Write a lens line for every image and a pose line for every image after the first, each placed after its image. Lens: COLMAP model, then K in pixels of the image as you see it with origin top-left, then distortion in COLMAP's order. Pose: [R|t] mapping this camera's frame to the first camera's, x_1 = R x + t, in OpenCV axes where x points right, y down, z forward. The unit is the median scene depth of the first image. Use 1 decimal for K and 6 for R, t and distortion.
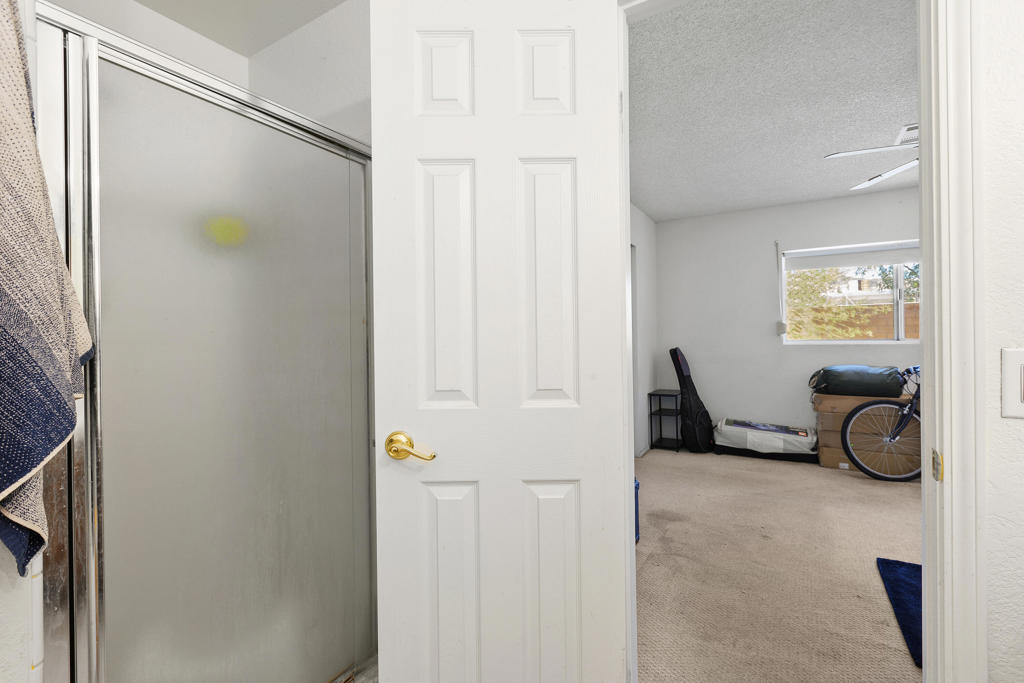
lens RADIAL K [[467.7, 0, 507.3], [0, 467.7, 339.5], [0, 0, 1]] dist [0.001815, 0.000028]
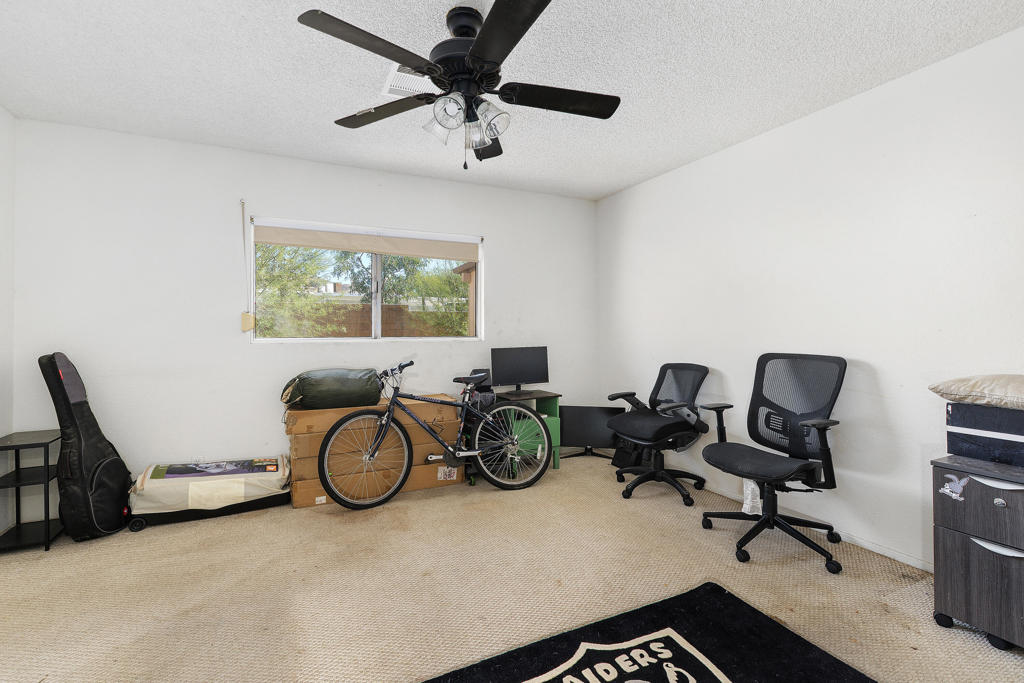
lens RADIAL K [[471.5, 0, 514.2], [0, 471.5, 321.9], [0, 0, 1]] dist [-0.001155, -0.000004]
pose [[0.532467, 0.024002, 0.846110, 0.209652], [-0.001935, 0.999630, -0.027139, -0.006029], [-0.846448, 0.012814, 0.532316, 0.292552]]
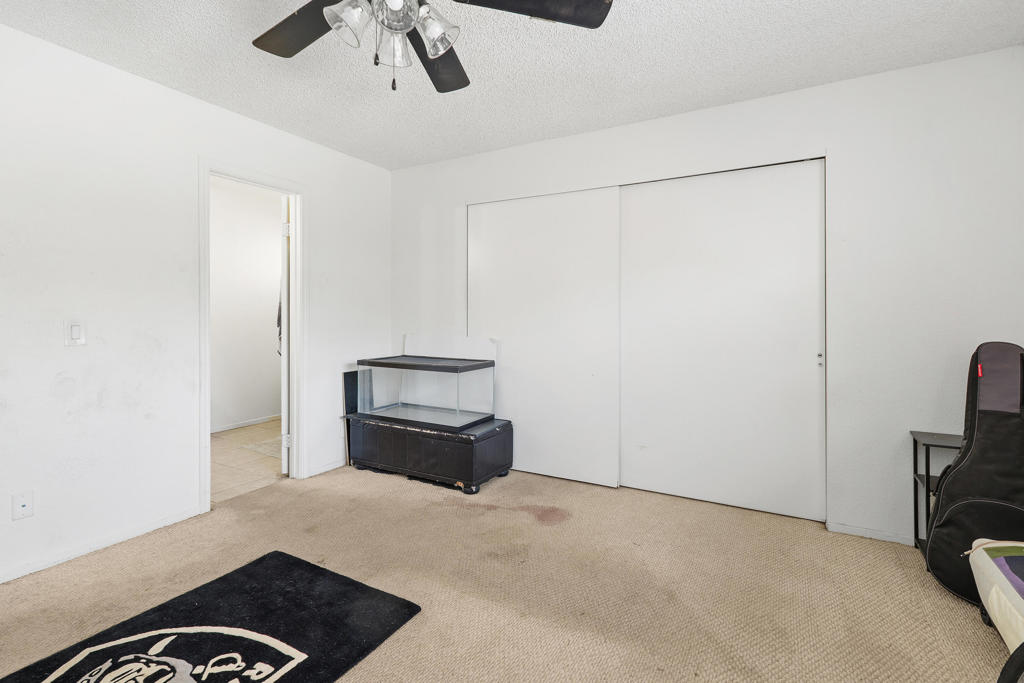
lens RADIAL K [[479.4, 0, 509.1], [0, 479.4, 304.5], [0, 0, 1]] dist [-0.003457, -0.000700]
pose [[0.028957, -0.008185, -0.999547, 0.914341], [-0.004253, 0.999956, -0.008312, -0.013066], [0.999572, 0.004492, 0.028921, 0.647583]]
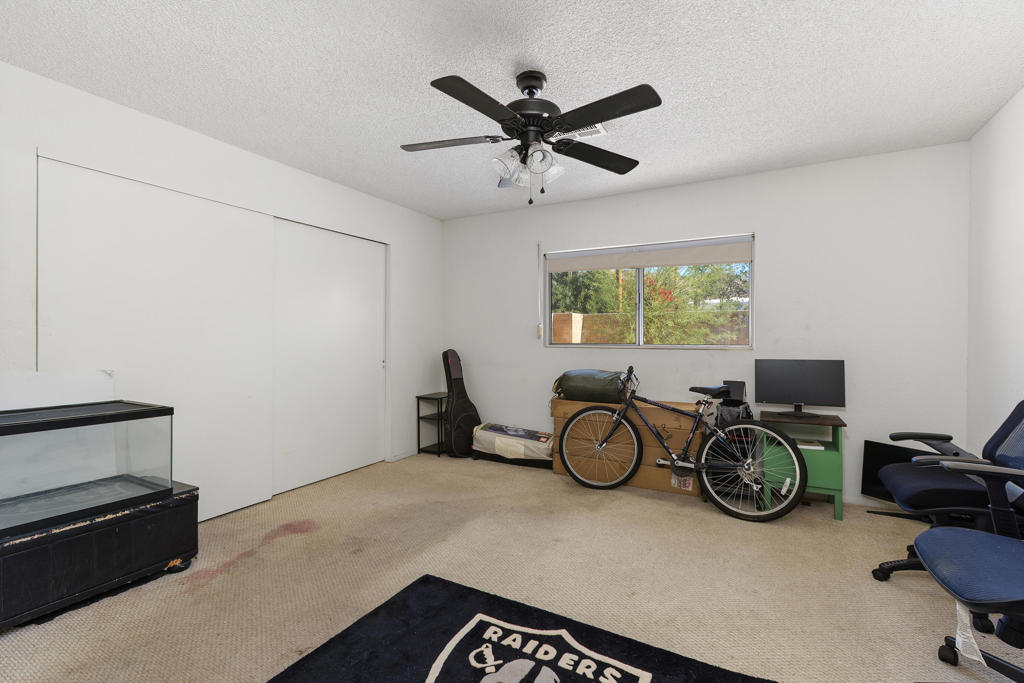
lens RADIAL K [[468.5, 0, 513.0], [0, 468.5, 335.8], [0, 0, 1]] dist [0.000873, 0.000242]
pose [[0.999136, 0.014881, 0.038815, 0.532893], [-0.014708, 0.999881, -0.004752, -0.009574], [-0.038881, 0.004177, 0.999235, 0.022190]]
